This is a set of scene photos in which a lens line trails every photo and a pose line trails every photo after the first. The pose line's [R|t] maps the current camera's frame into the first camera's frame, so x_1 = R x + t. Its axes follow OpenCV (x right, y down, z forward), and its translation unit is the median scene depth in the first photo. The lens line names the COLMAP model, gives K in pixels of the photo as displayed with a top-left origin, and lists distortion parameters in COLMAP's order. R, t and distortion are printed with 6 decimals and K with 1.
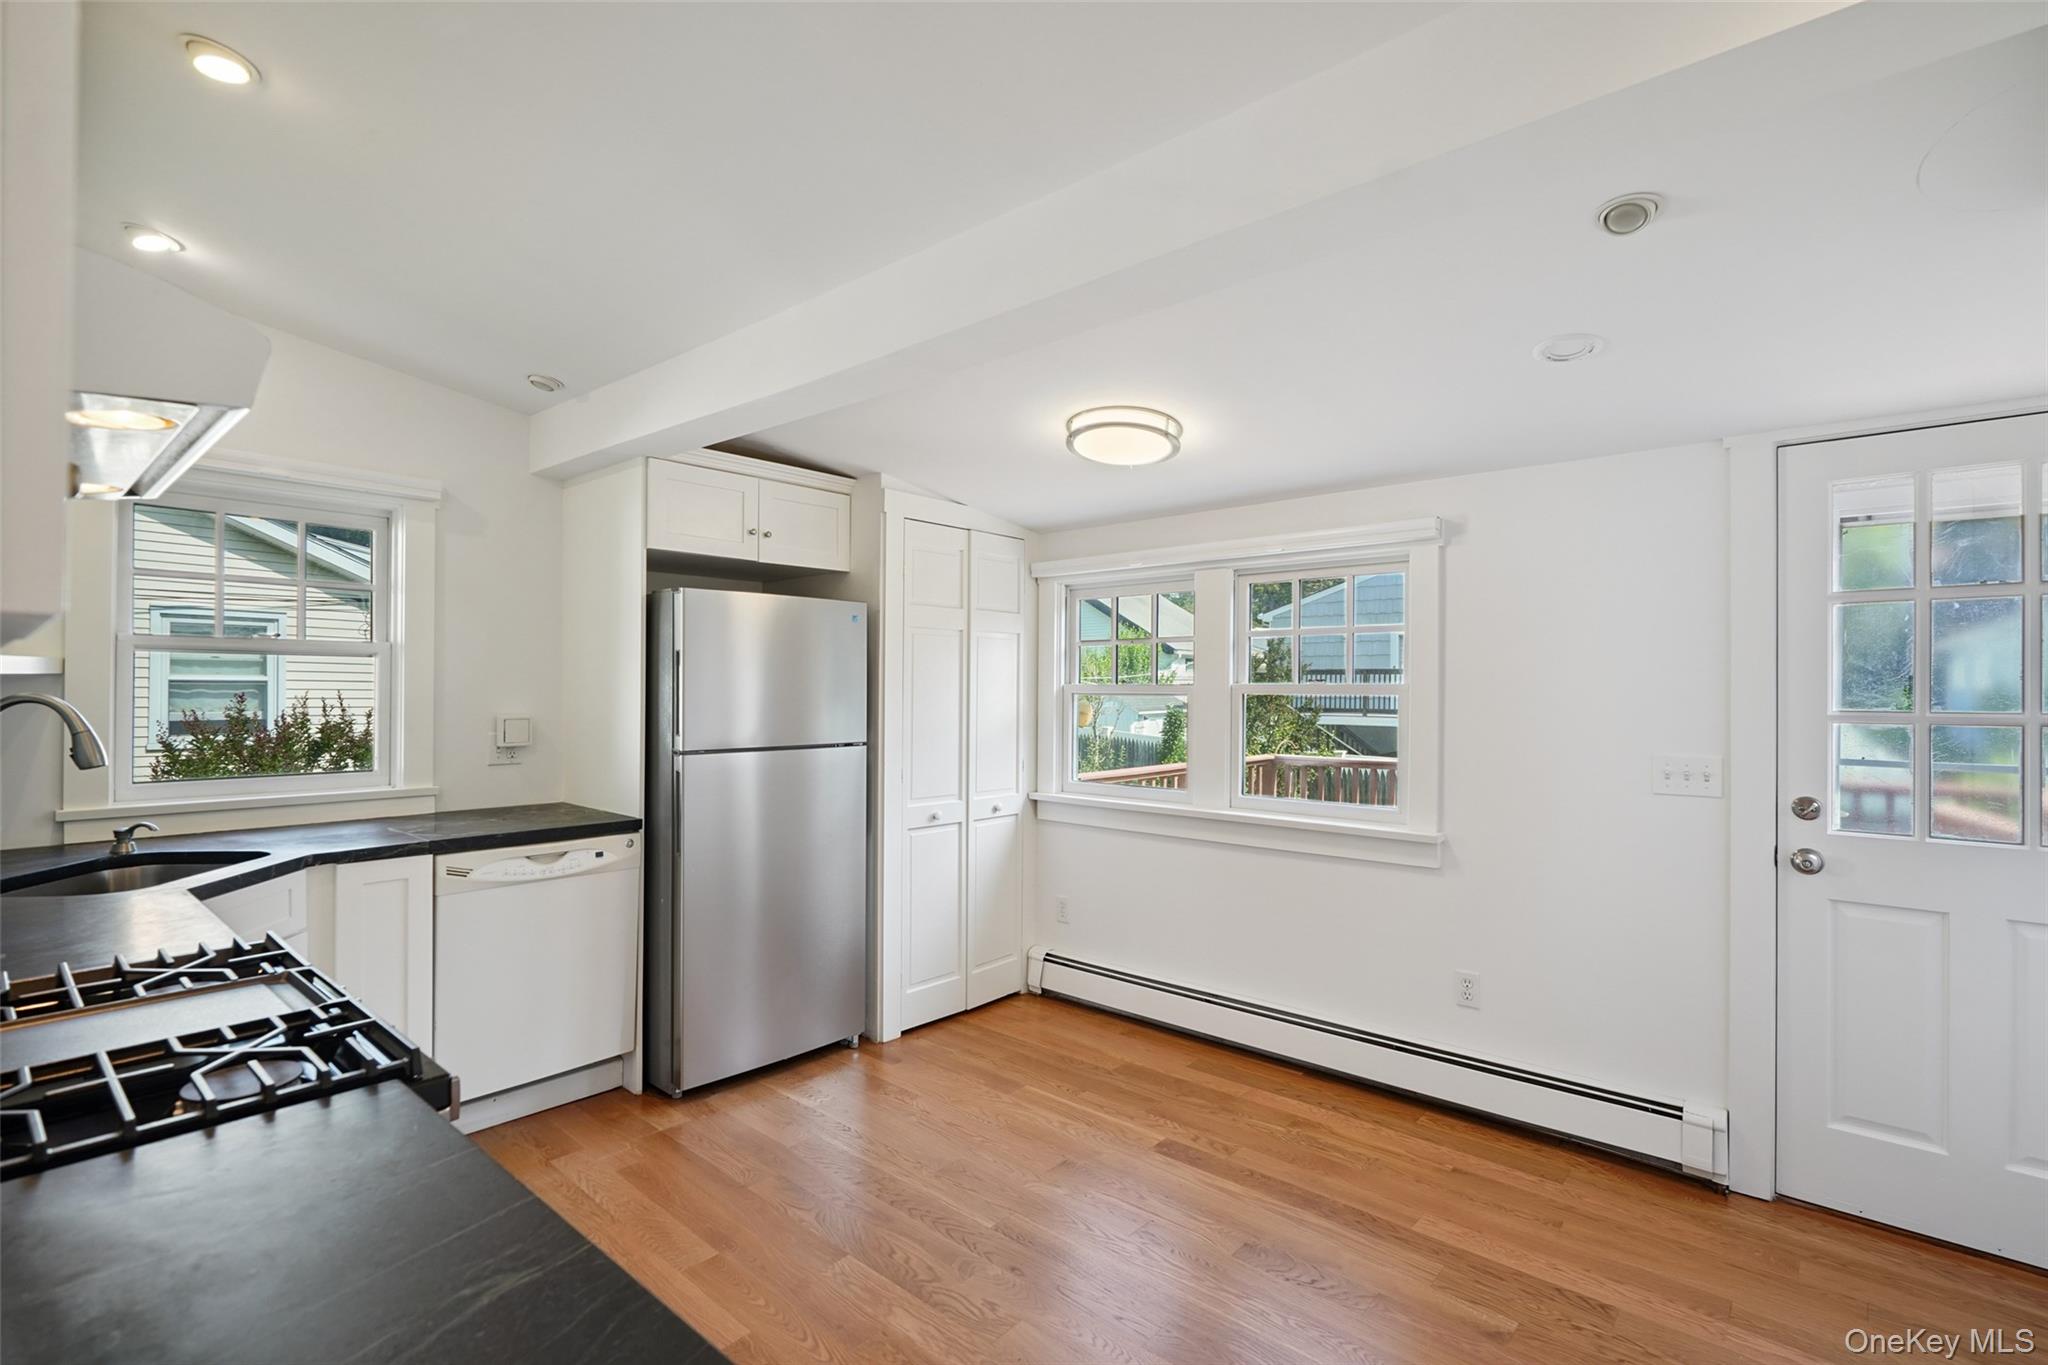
lens RADIAL K [[943.3, 0, 1007.7], [0, 943.3, 685.0], [0, 0, 1]] dist [-0.004155, -0.000395]
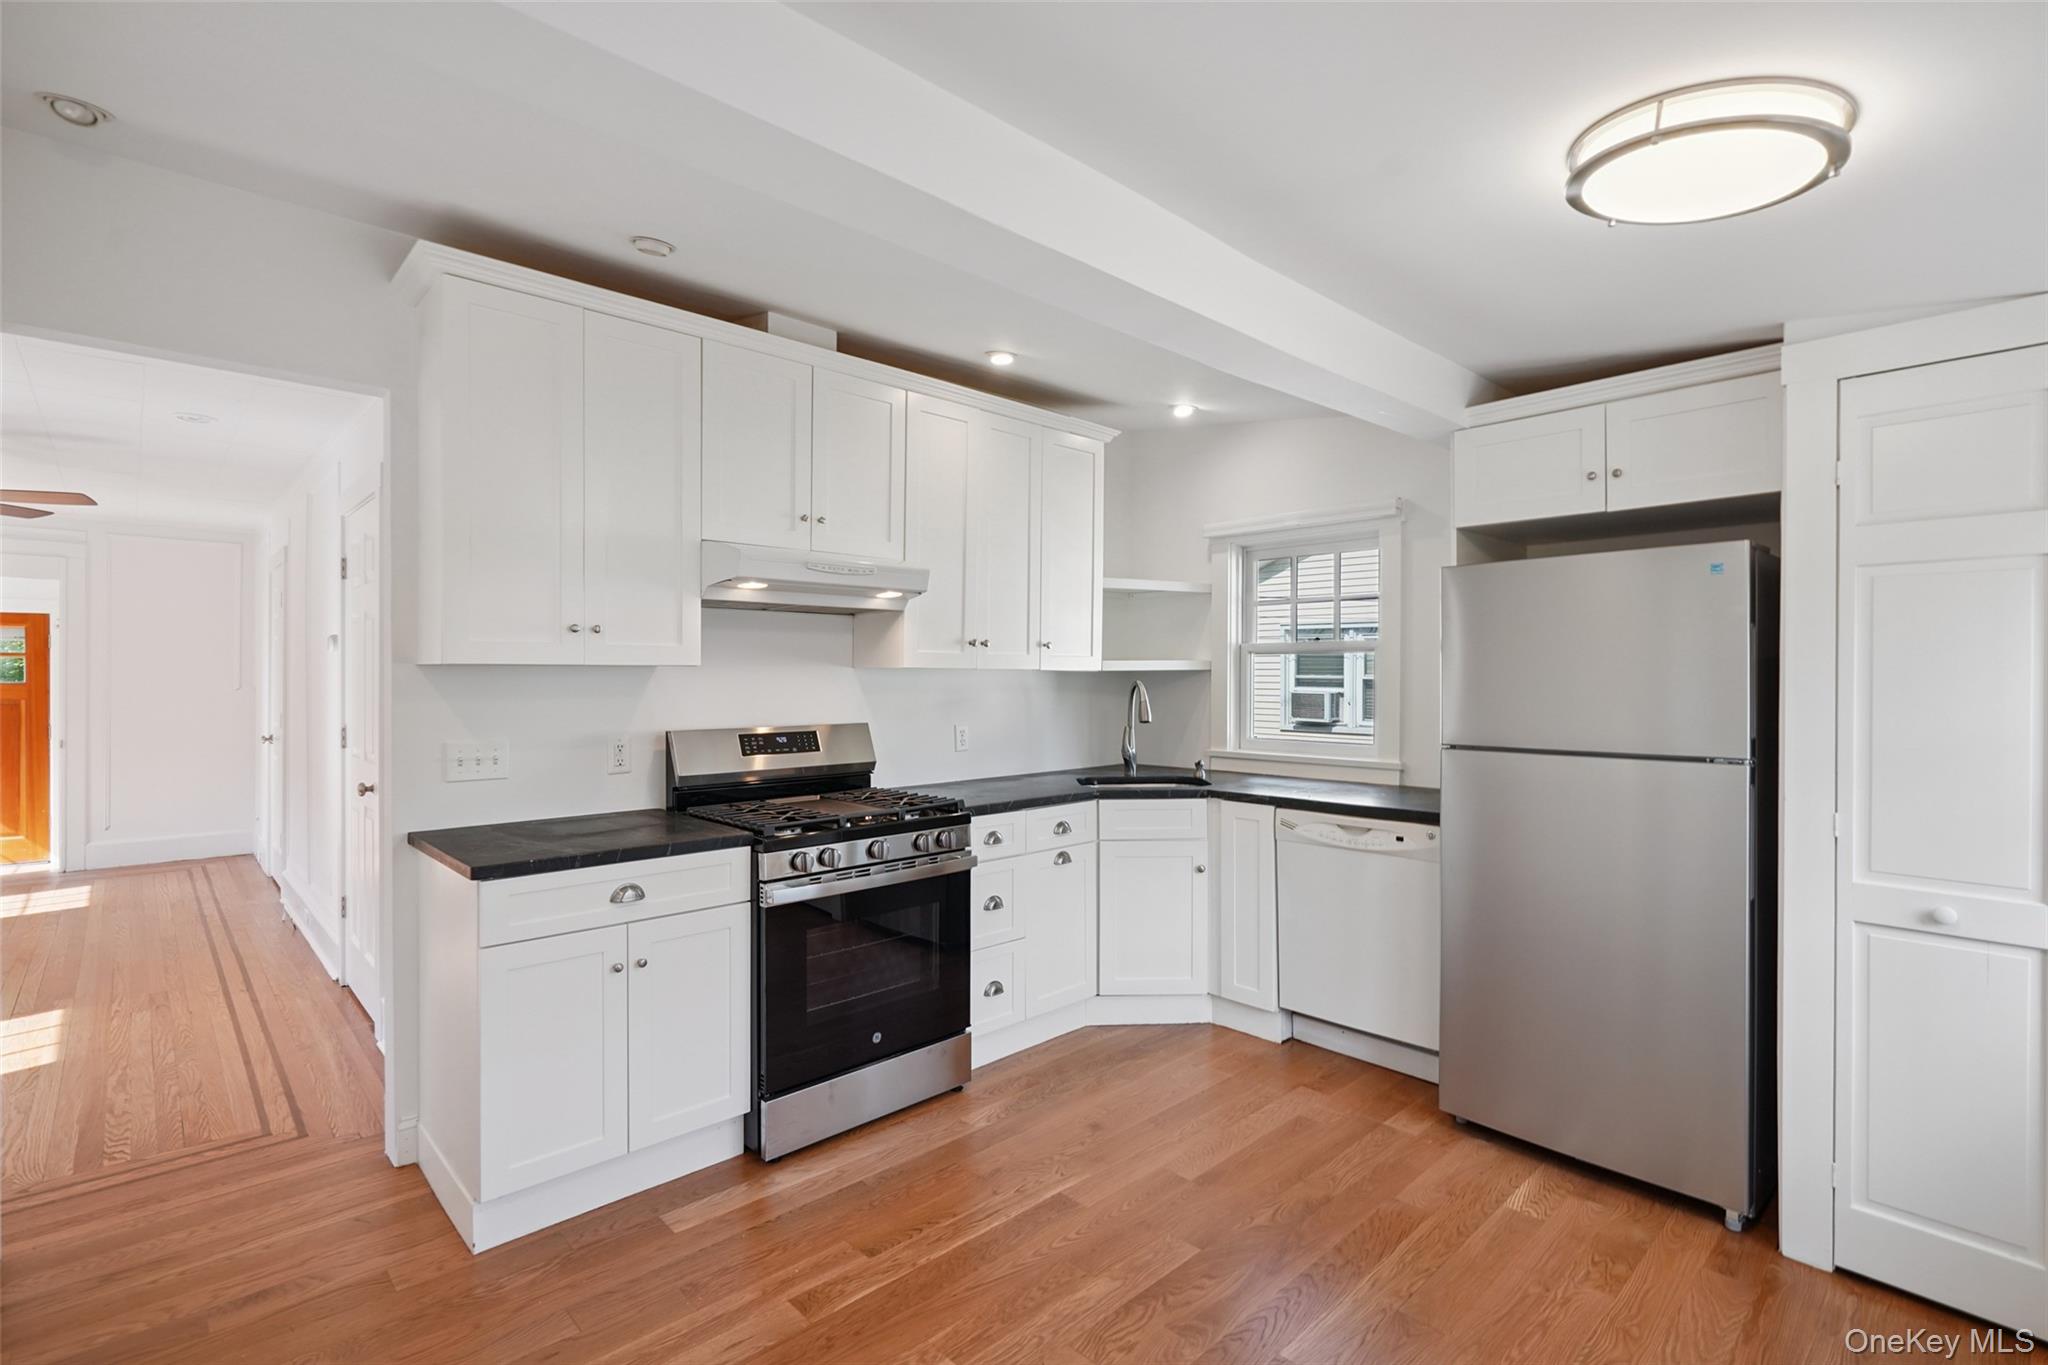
lens RADIAL K [[943.3, 0, 1008.3], [0, 943.3, 679.8], [0, 0, 1]] dist [-0.004155, -0.000395]
pose [[-0.094287, -0.000650, -0.995545, 0.627884], [0.005243, 0.999986, -0.001150, 0.005605], [0.995531, -0.005329, -0.094282, 0.674710]]
